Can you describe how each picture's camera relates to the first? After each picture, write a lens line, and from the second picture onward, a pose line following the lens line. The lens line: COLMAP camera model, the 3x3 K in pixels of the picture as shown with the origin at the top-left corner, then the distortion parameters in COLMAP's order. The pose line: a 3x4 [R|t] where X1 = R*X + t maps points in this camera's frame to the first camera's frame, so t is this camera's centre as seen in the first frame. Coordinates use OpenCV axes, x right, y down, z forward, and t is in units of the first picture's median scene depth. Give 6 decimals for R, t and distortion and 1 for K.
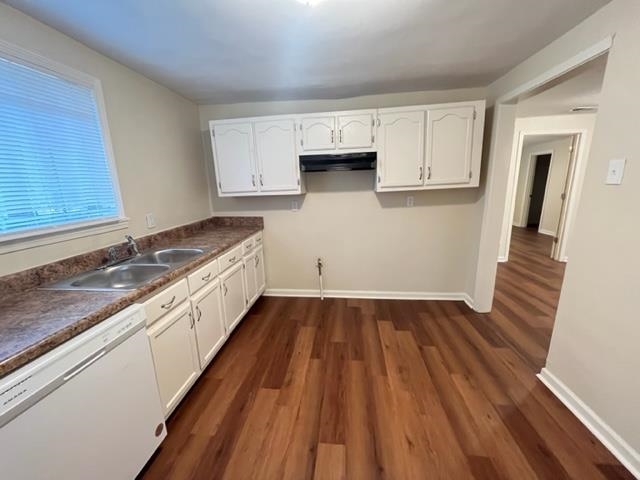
lens RADIAL K [[257.9, 0, 319.7], [0, 257.9, 238.5], [0, 0, 1]] dist [-0.003232, -0.000243]
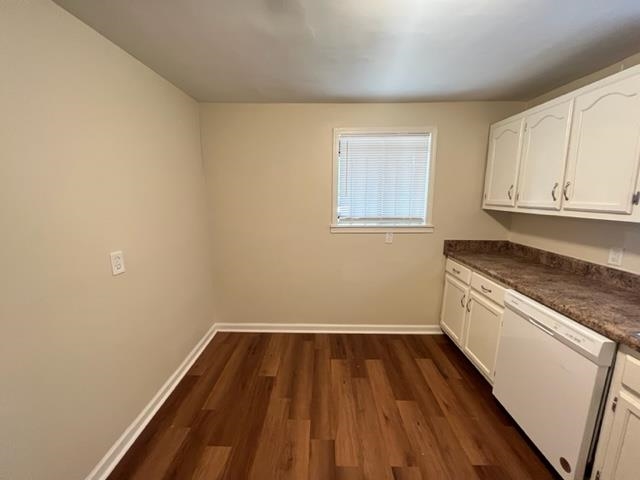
lens RADIAL K [[257.9, 0, 319.7], [0, 257.9, 238.5], [0, 0, 1]] dist [-0.003232, -0.000243]
pose [[-0.995511, 0.043387, -0.084117, 0.248219], [0.007901, 0.923733, 0.382956, -0.308346], [0.094317, 0.380572, -0.919929, 1.177470]]
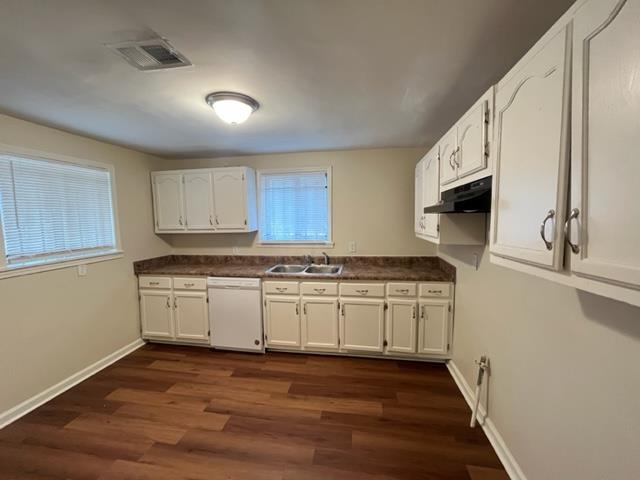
lens RADIAL K [[257.9, 0, 319.7], [0, 257.9, 238.5], [0, 0, 1]] dist [-0.003232, -0.000243]
pose [[-0.055583, 0.113223, -0.992014, 1.049273], [-0.200982, 0.971944, 0.122193, -0.337385], [0.978017, 0.206169, -0.031268, 1.114381]]
